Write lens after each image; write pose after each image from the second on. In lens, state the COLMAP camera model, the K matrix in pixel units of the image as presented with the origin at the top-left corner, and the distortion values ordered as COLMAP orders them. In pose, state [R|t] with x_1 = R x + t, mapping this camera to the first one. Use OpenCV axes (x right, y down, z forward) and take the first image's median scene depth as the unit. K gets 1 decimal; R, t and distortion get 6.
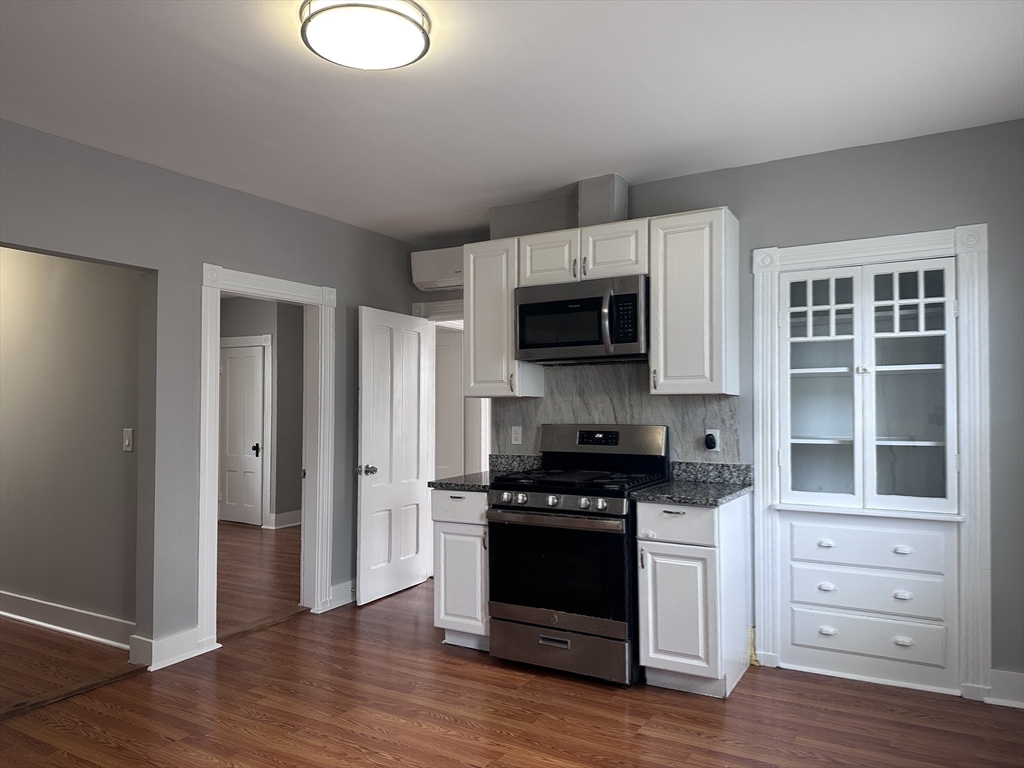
lens RADIAL K [[713.4, 0, 516.5], [0, 713.4, 391.3], [0, 0, 1]] dist [0.149862, -0.218826]
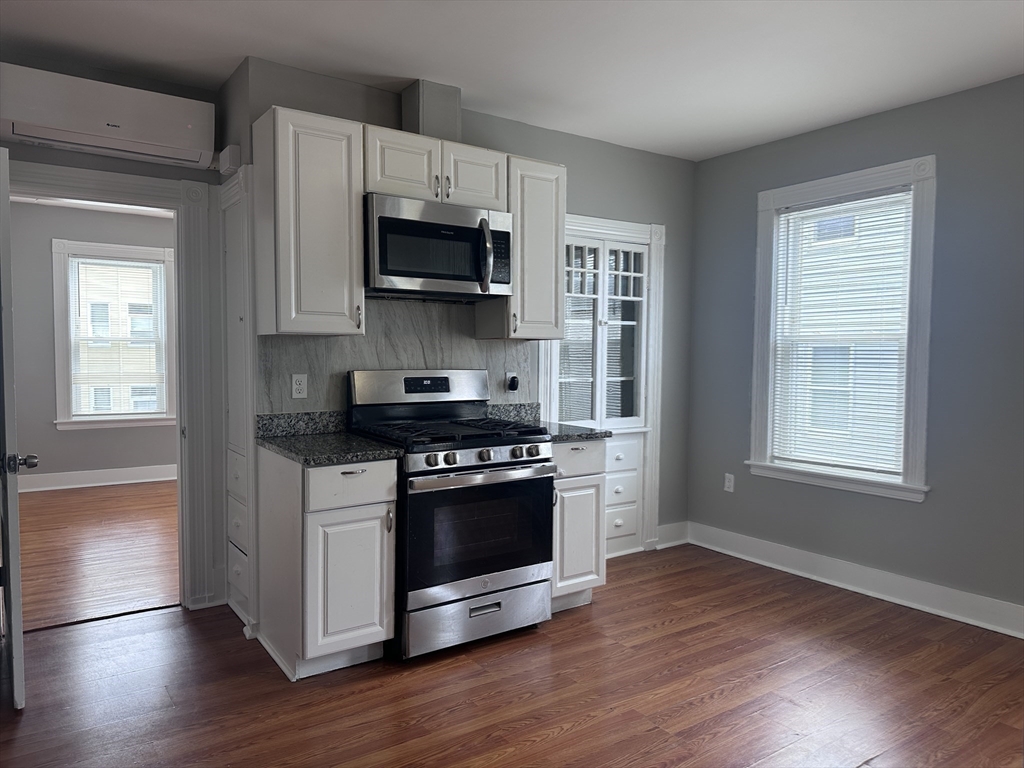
lens RADIAL K [[713.4, 0, 516.5], [0, 713.4, 391.3], [0, 0, 1]] dist [0.149862, -0.218826]
pose [[0.422249, -0.043907, 0.905416, -0.691370], [-0.028212, 0.997706, 0.061540, 0.016415], [-0.906041, -0.051529, 0.420042, 0.560529]]
